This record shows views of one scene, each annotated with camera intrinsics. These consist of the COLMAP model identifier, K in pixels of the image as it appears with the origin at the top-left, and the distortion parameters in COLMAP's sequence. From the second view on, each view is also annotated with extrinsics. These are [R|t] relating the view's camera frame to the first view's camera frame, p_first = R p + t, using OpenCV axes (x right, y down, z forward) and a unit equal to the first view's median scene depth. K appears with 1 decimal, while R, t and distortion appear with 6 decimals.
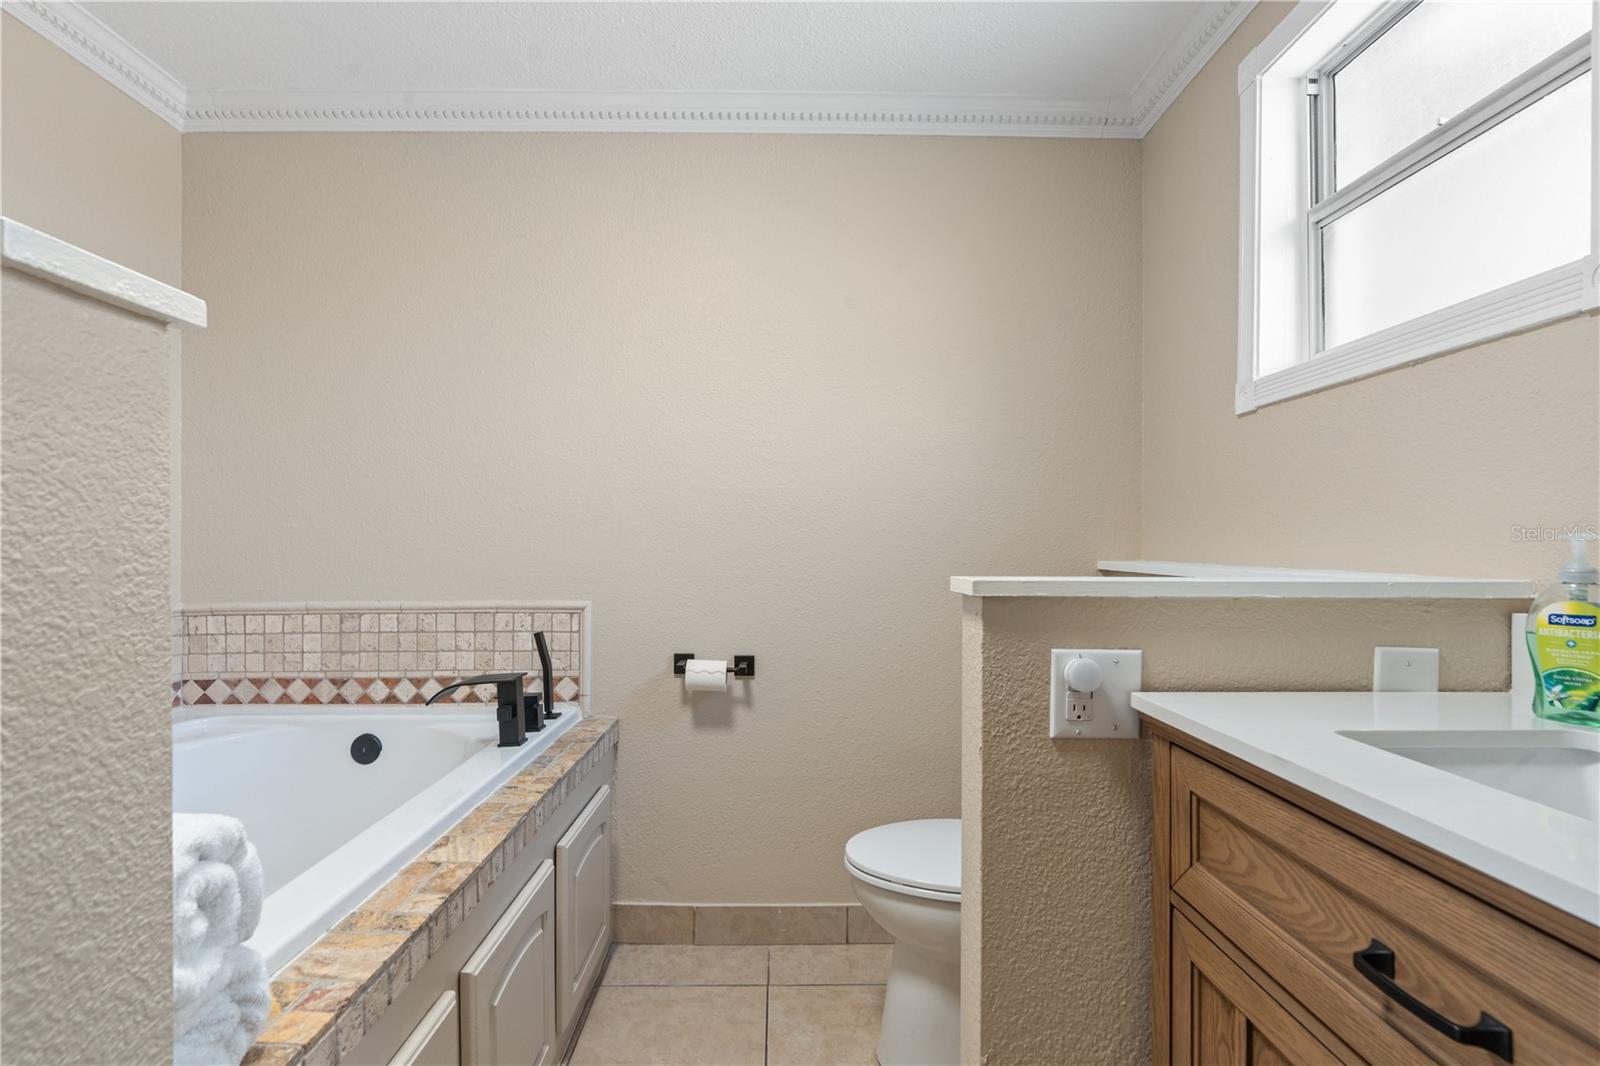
lens RADIAL K [[767.9, 0, 795.5], [0, 767.9, 542.3], [0, 0, 1]] dist [-0.007743, 0.002112]
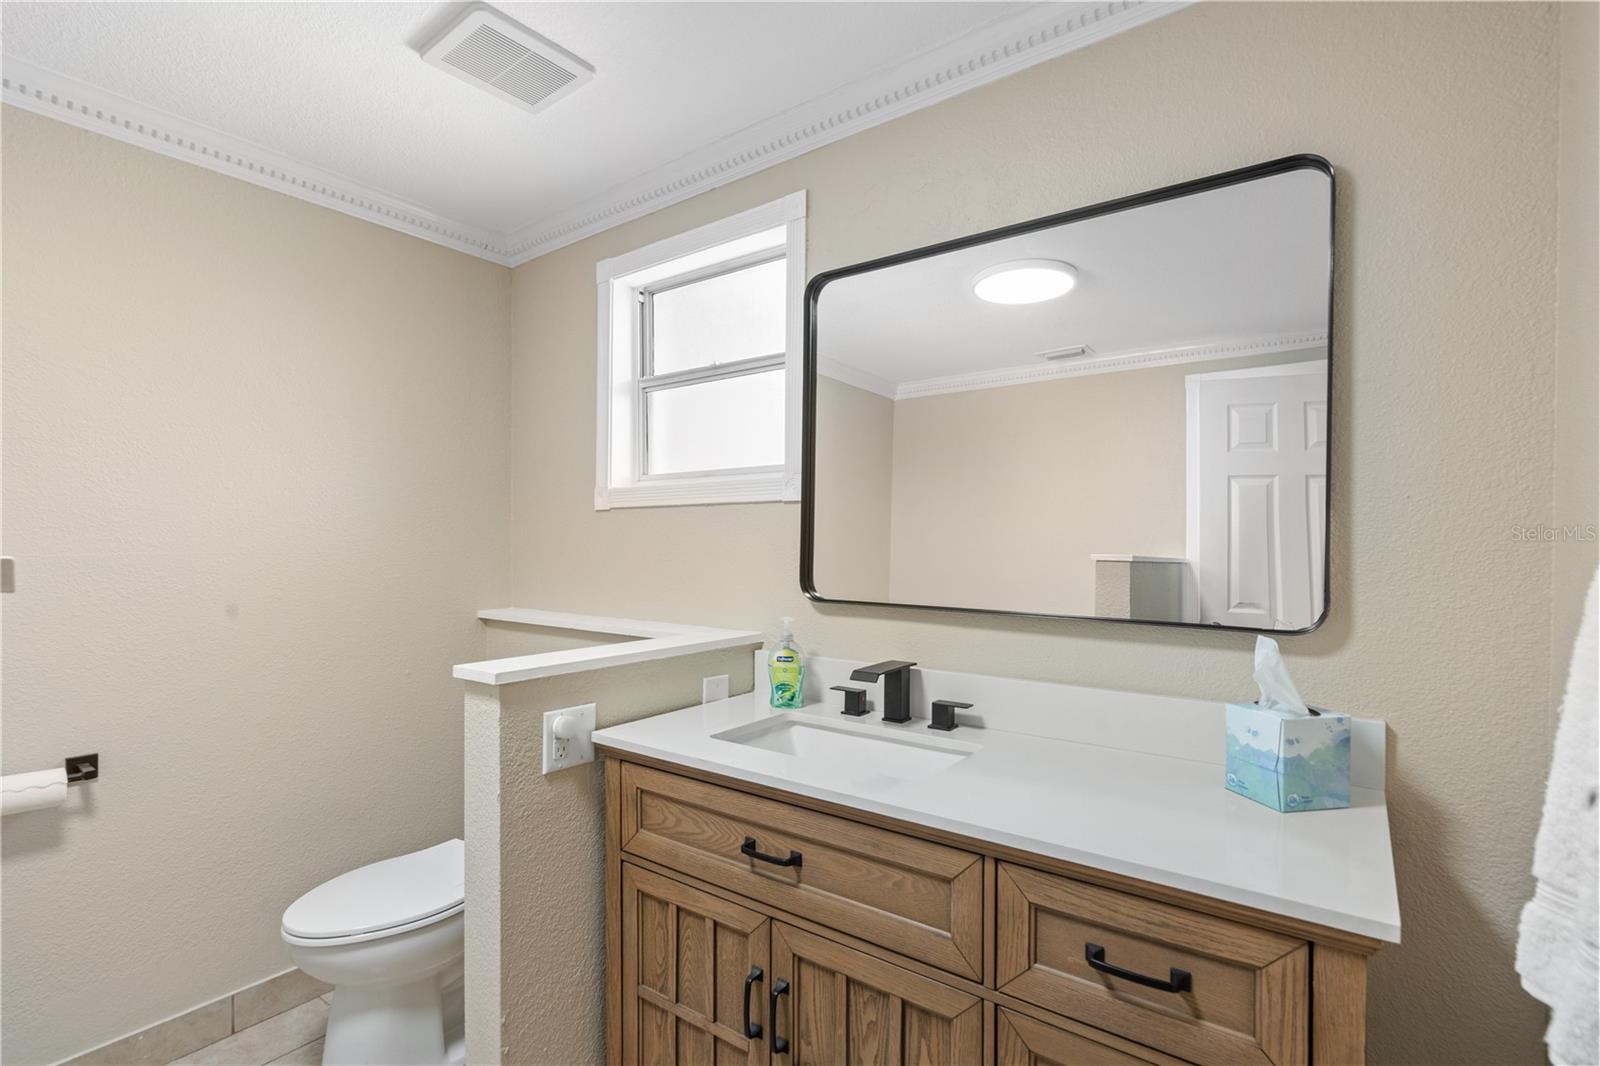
lens RADIAL K [[767.9, 0, 790.6], [0, 767.9, 537.9], [0, 0, 1]] dist [-0.007743, 0.002112]
pose [[0.607978, -0.005692, 0.793933, -0.585307], [-0.002217, 0.999958, 0.008867, -0.225840], [-0.793951, -0.007151, 0.607940, -0.265654]]
